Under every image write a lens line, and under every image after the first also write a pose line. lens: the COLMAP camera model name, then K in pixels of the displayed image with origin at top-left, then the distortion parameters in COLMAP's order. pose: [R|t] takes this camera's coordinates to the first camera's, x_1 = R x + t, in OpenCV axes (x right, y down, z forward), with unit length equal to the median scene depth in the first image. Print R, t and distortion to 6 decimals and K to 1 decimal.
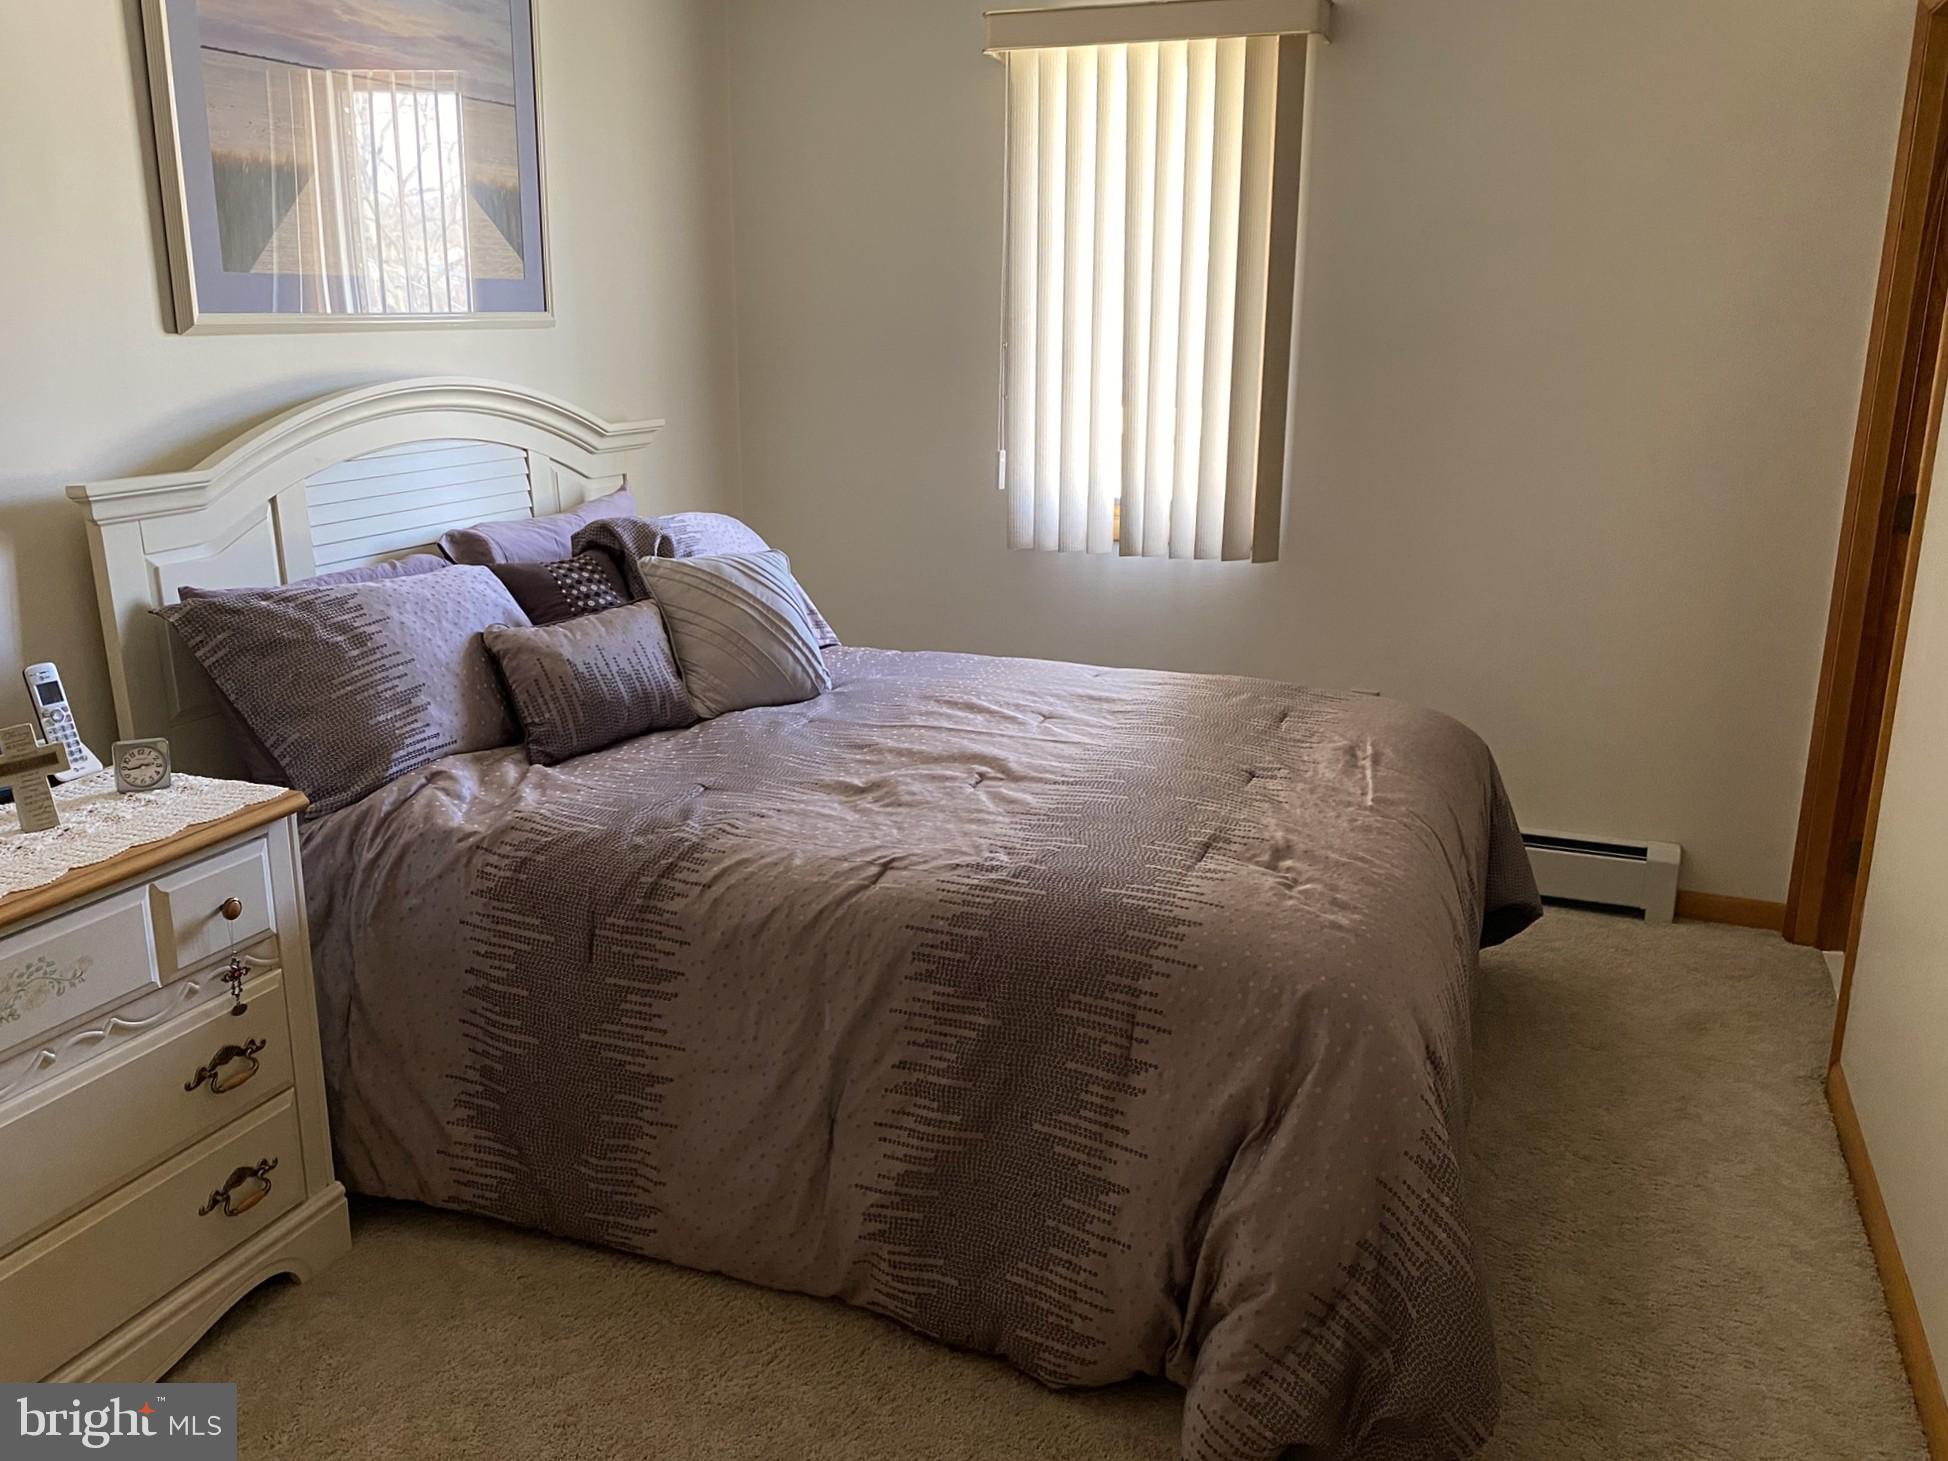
lens RADIAL K [[1571.1, 0, 974.0], [0, 1571.1, 730.5], [0, 0, 1]] dist [0.060678, -0.127021]
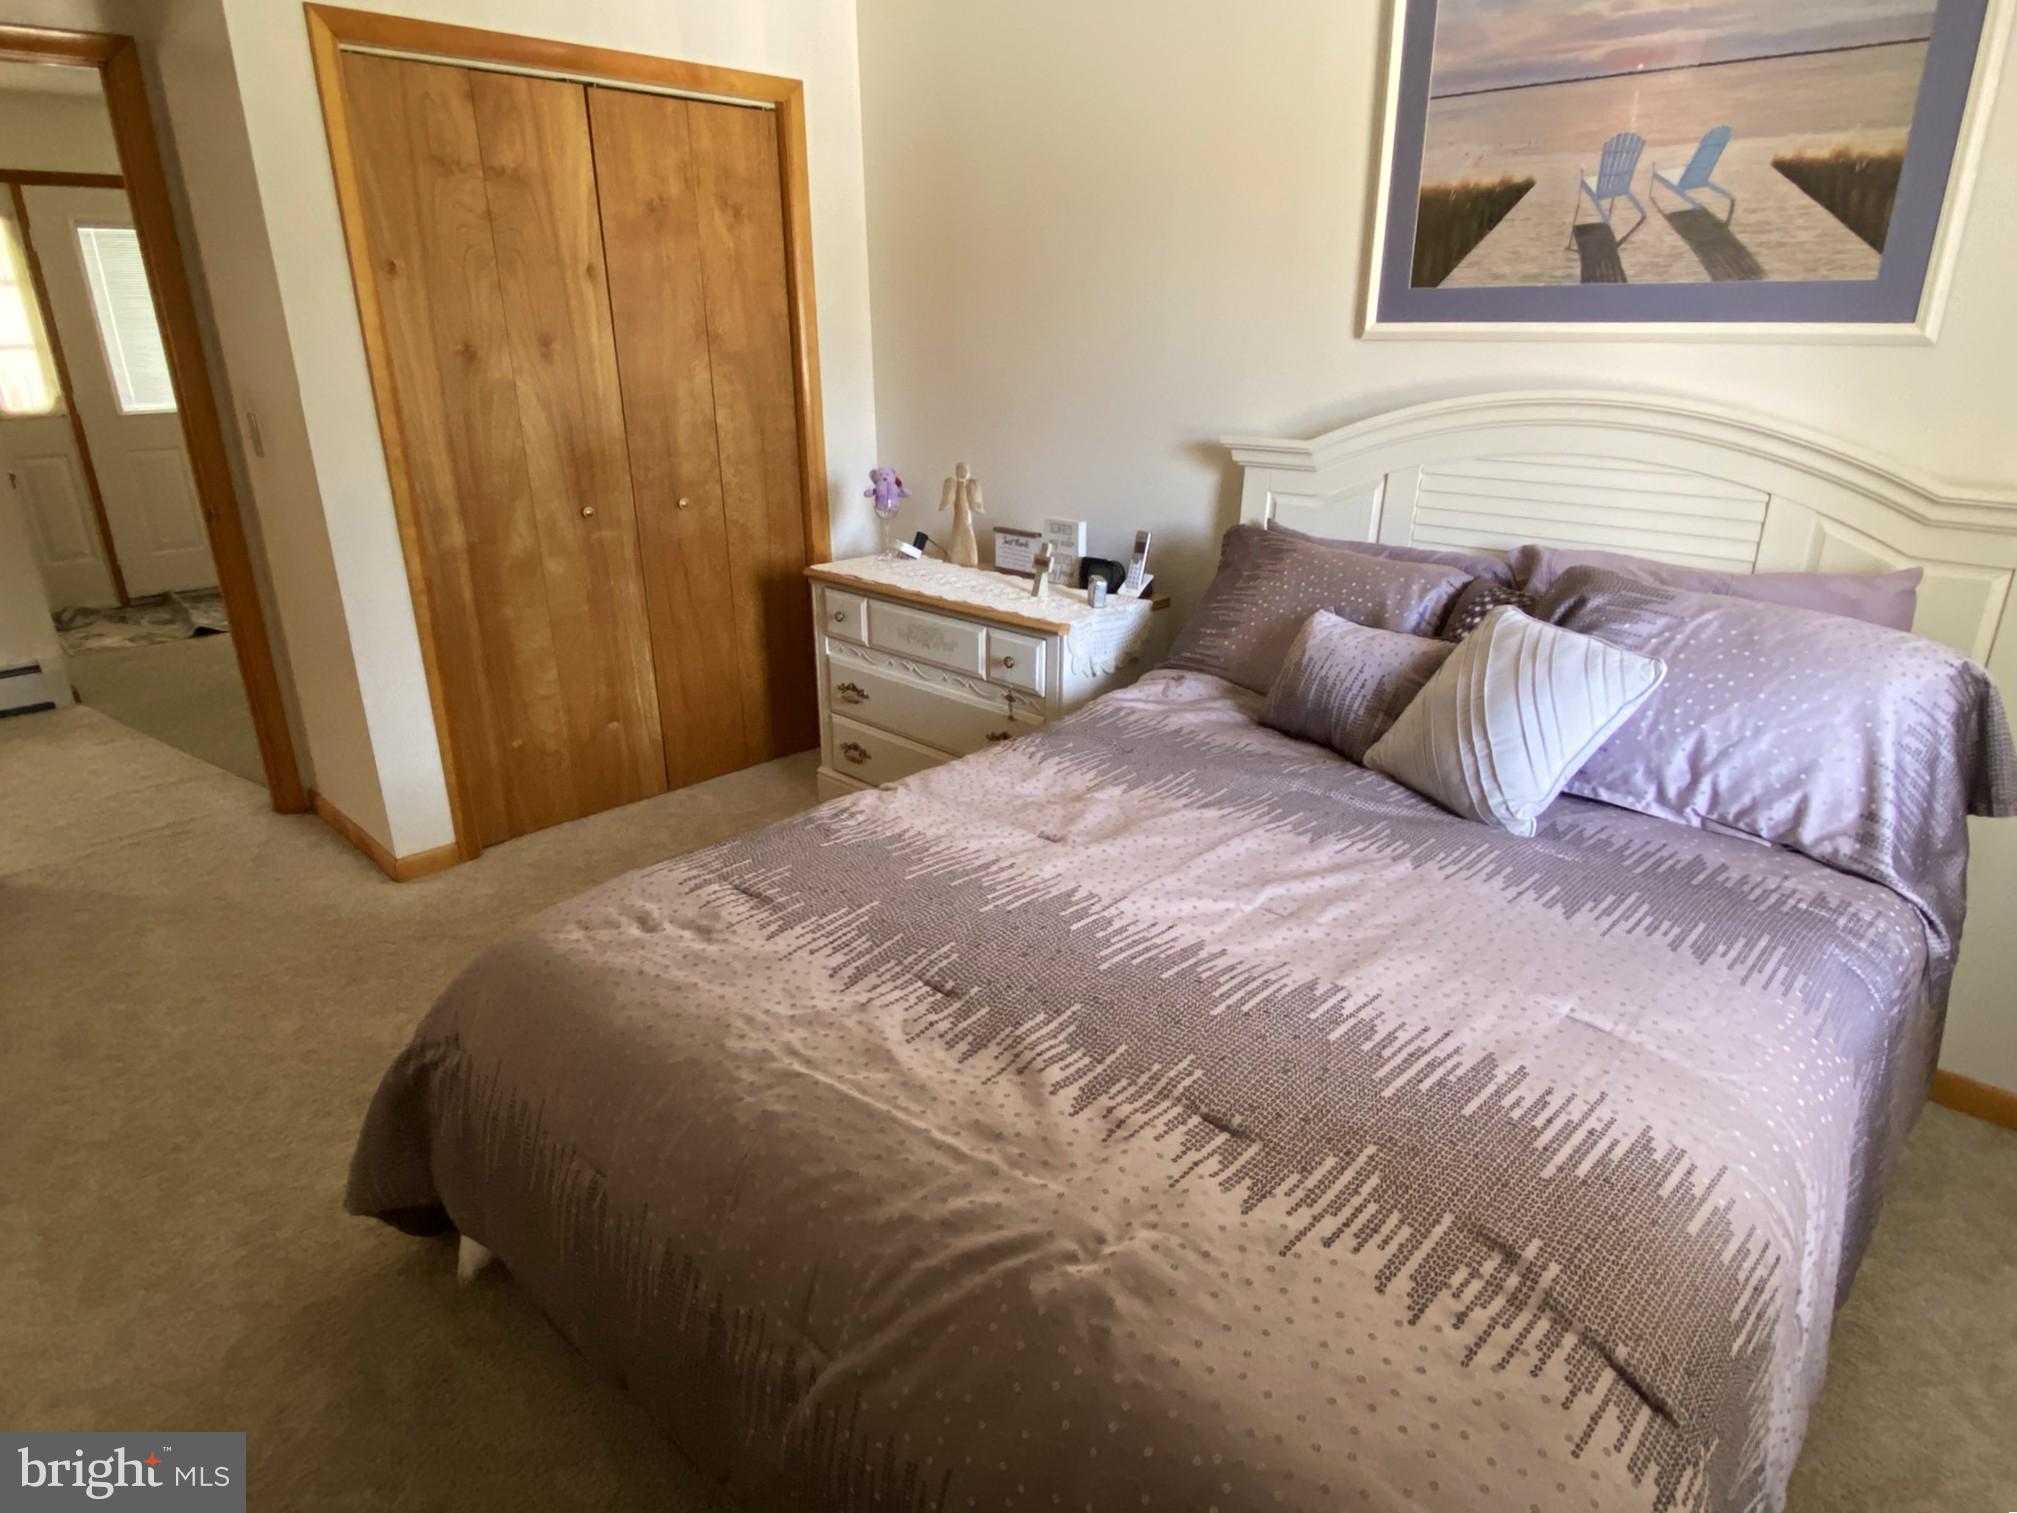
lens RADIAL K [[1183.1, 0, 1008.5], [0, 1183.1, 756.5], [0, 0, 1]] dist [0.002695, -0.000681]
pose [[-0.410539, 0.303419, -0.859880, 0.600807], [-0.234101, 0.876334, 0.420994, -0.298531], [0.881280, 0.374133, -0.288739, 1.171279]]
